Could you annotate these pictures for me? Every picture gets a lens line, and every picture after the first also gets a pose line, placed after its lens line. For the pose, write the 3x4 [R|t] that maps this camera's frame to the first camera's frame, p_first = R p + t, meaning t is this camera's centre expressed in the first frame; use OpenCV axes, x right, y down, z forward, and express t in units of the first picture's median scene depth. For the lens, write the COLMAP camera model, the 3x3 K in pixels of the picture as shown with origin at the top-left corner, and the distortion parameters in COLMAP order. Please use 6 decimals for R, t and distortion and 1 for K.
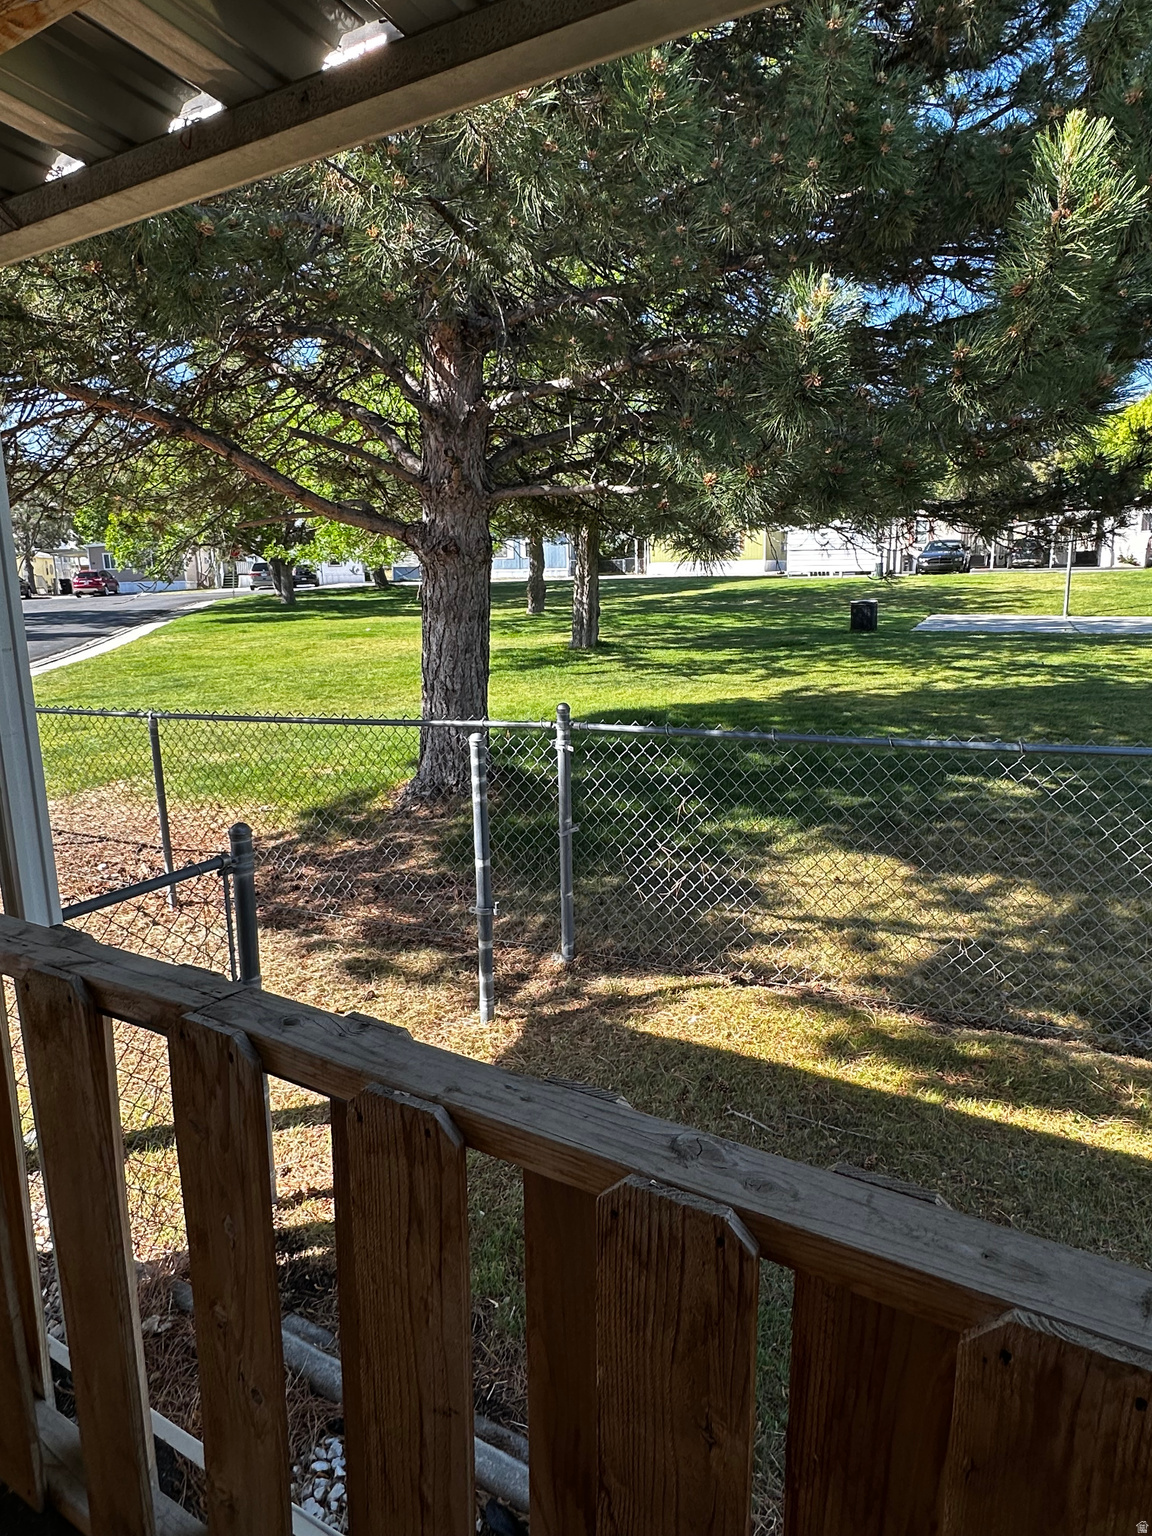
lens RADIAL K [[911.1, 0, 580.5], [0, 911.1, 766.5], [0, 0, 1]] dist [0.000999, -0.002625]
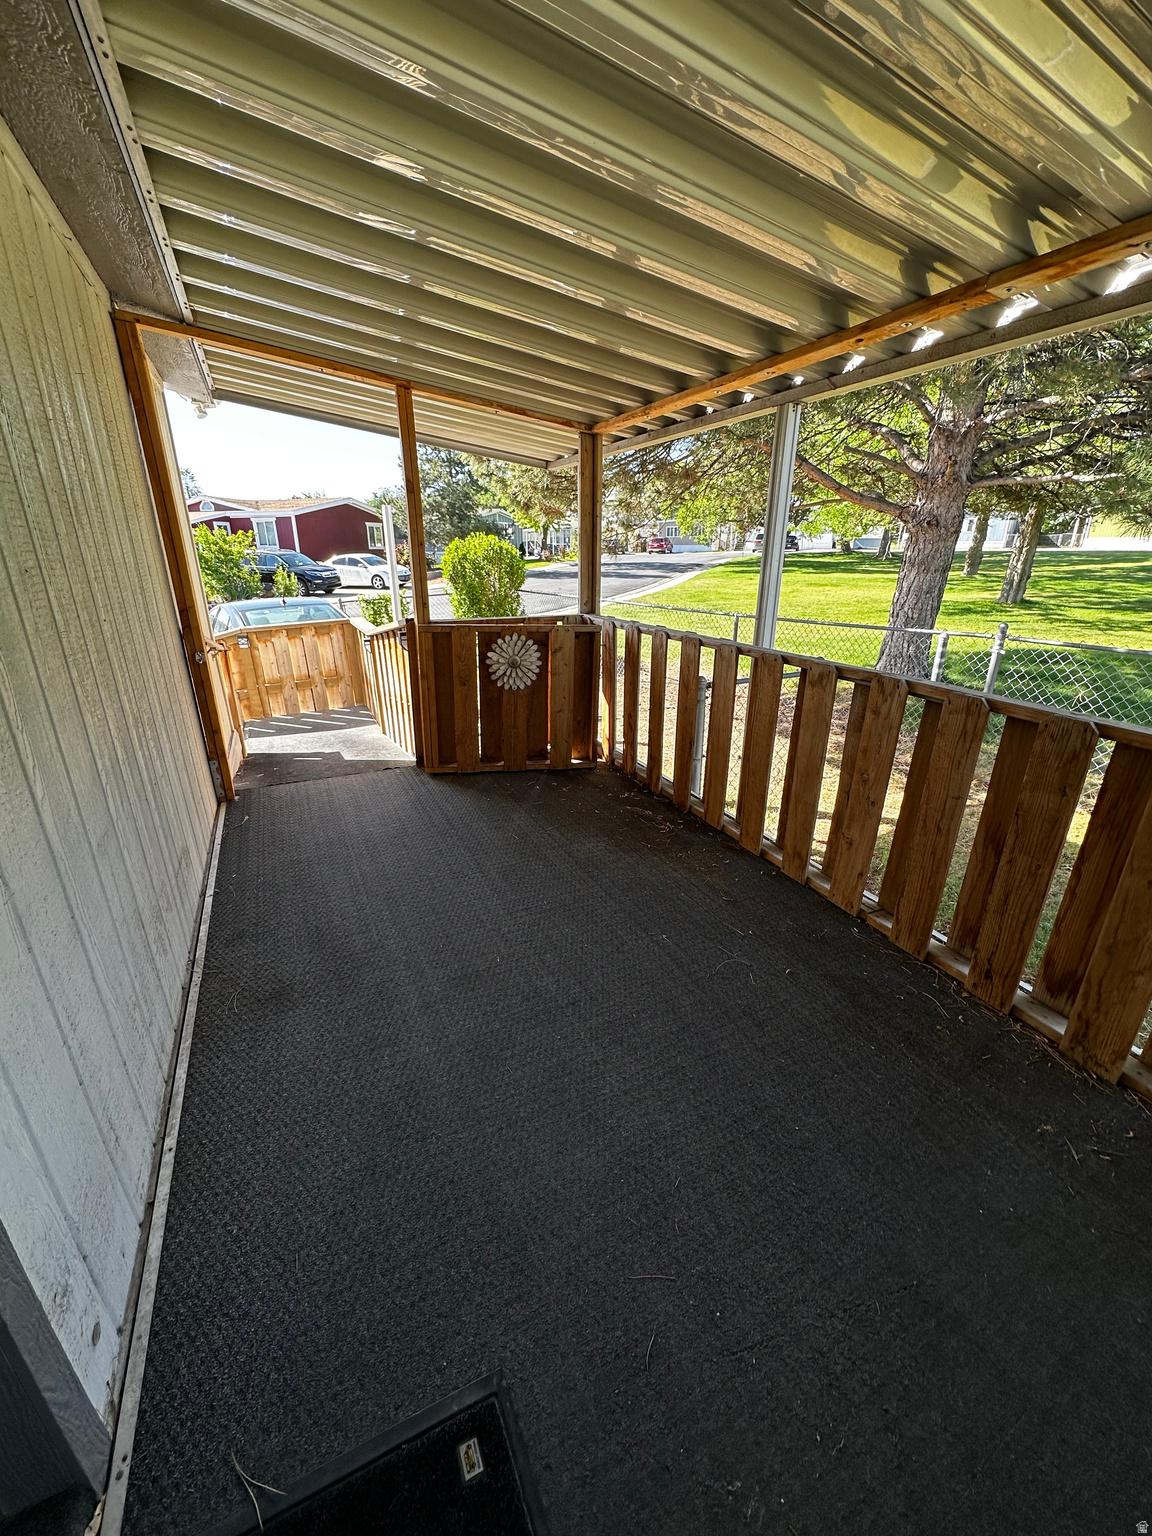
lens RADIAL K [[611.7, 0, 579.7], [0, 611.7, 769.3], [0, 0, 1]] dist [-0.004039, 0.000899]
pose [[0.832965, 0.209338, -0.512199, -0.010844], [-0.132303, 0.974172, 0.182990, 0.024042], [0.537276, -0.084659, 0.839147, -0.094203]]
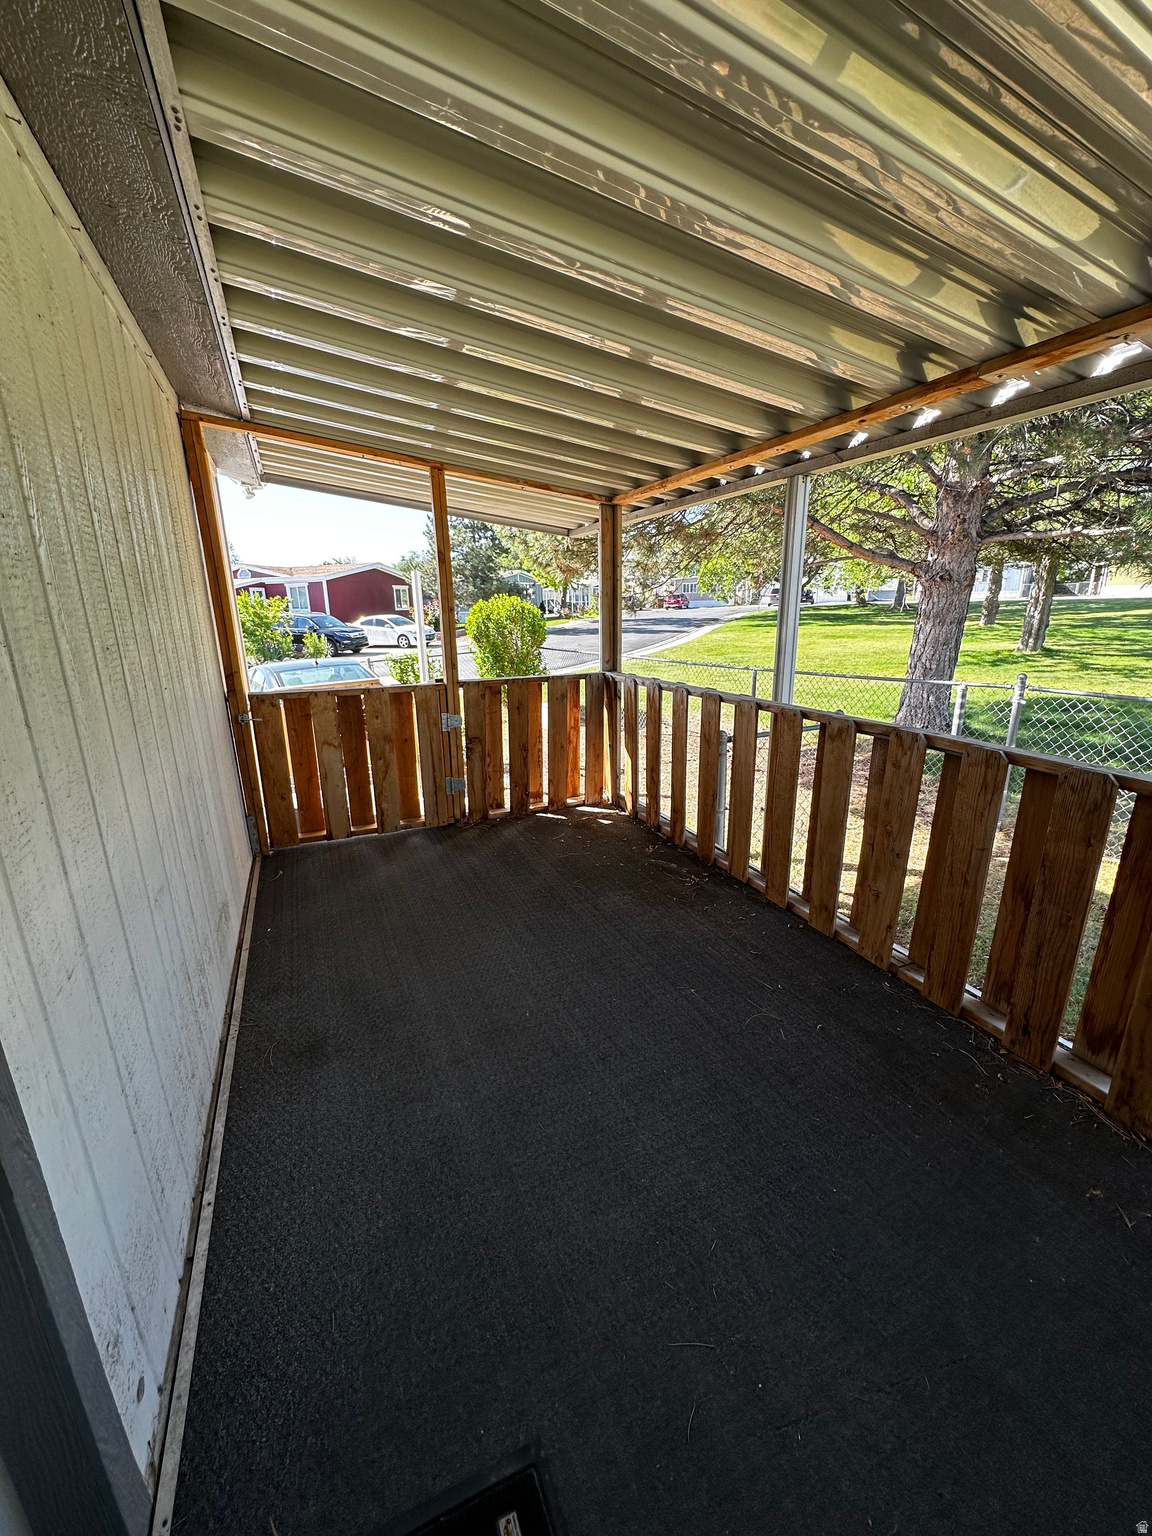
lens RADIAL K [[611.7, 0, 579.1], [0, 611.7, 769.2], [0, 0, 1]] dist [-0.004039, 0.000899]
pose [[0.816455, 0.156489, -0.555798, -0.009640], [-0.118472, 0.987496, 0.104003, 0.022744], [0.565124, -0.019067, 0.824786, -0.099247]]
